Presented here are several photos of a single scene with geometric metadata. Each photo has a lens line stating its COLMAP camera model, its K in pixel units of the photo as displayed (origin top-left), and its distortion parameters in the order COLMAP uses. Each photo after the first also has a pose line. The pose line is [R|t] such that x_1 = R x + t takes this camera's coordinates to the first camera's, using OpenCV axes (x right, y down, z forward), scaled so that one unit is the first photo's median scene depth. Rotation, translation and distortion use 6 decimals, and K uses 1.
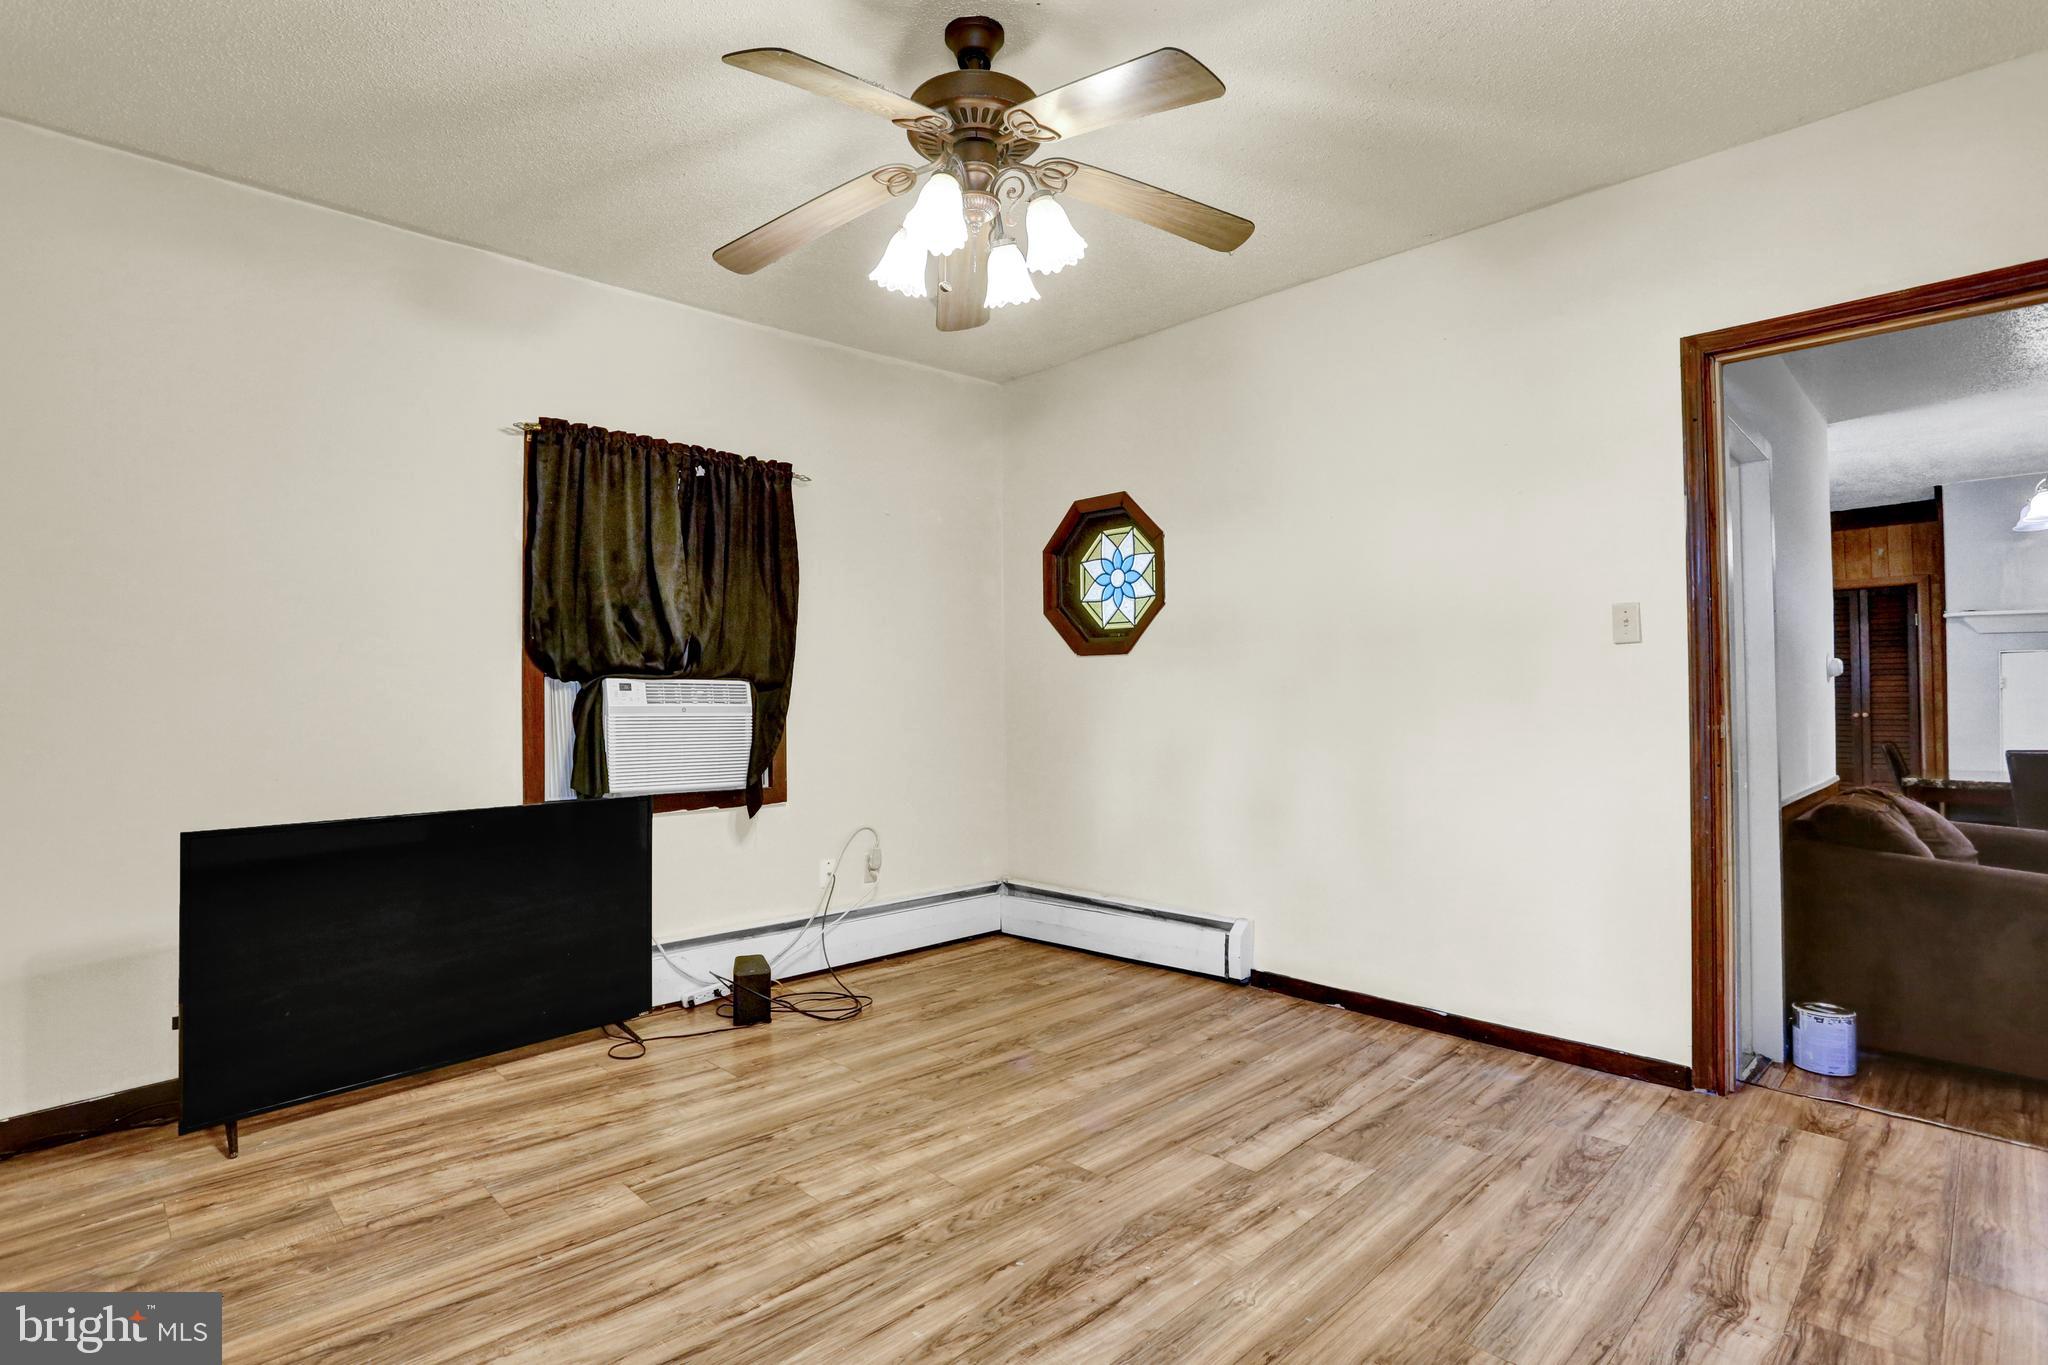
lens RADIAL K [[1015.4, 0, 1028.7], [0, 1015.4, 663.5], [0, 0, 1]] dist [-0.066378, 0.027959]
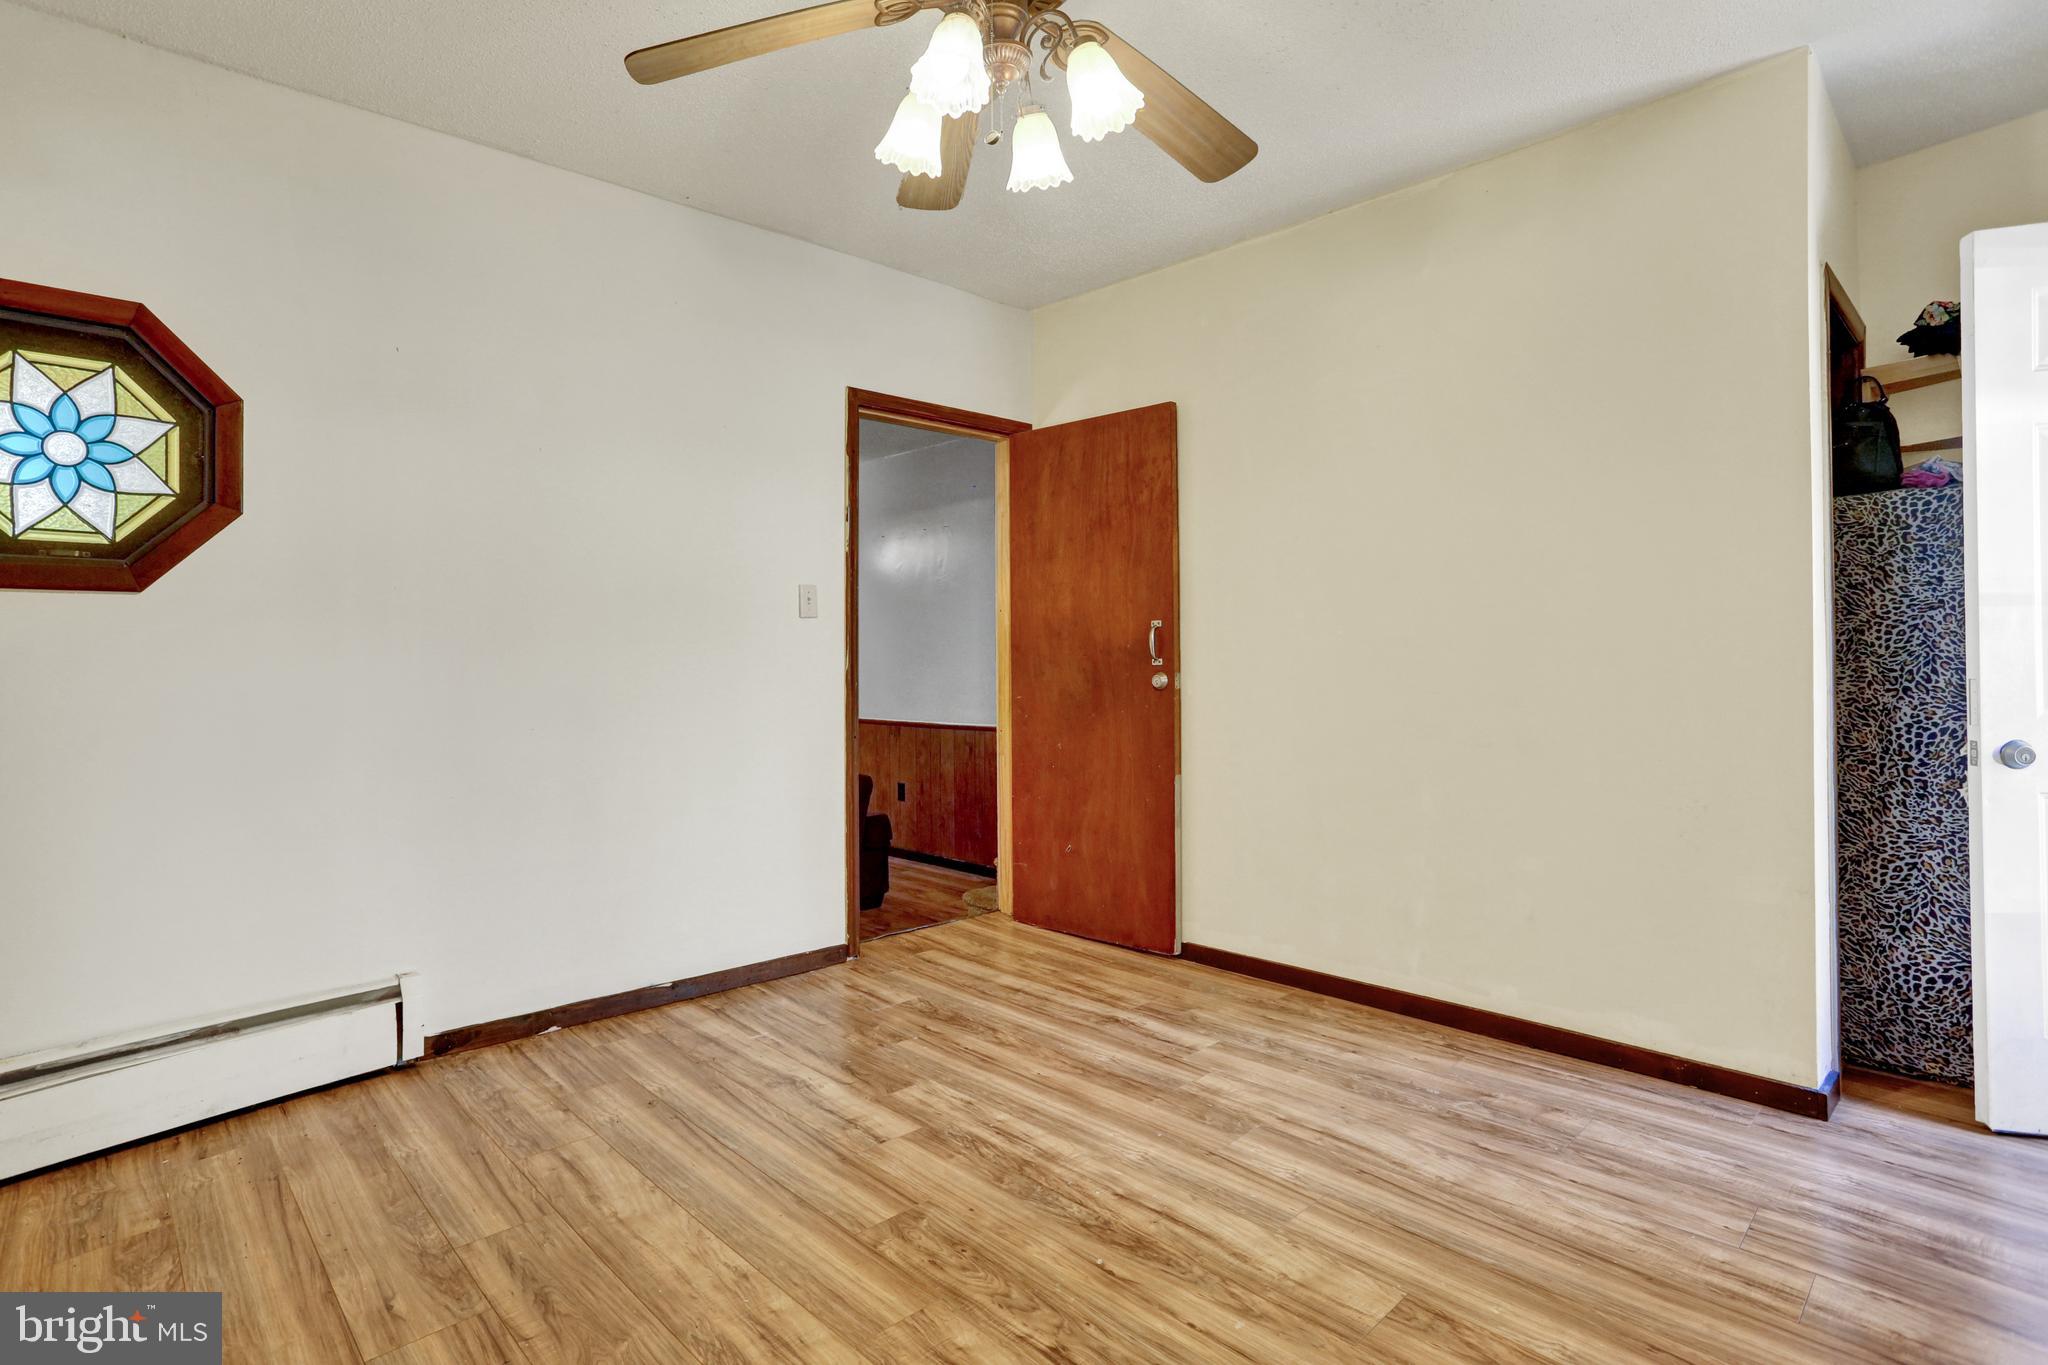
lens RADIAL K [[1025.1, 0, 1020.8], [0, 1025.1, 654.4], [0, 0, 1]] dist [-0.020620, 0.029187]
pose [[0.027865, 0.001554, 0.999610, -0.774111], [-0.020906, 0.999781, -0.000972, 0.025394], [-0.999393, -0.020870, 0.027891, 0.838886]]
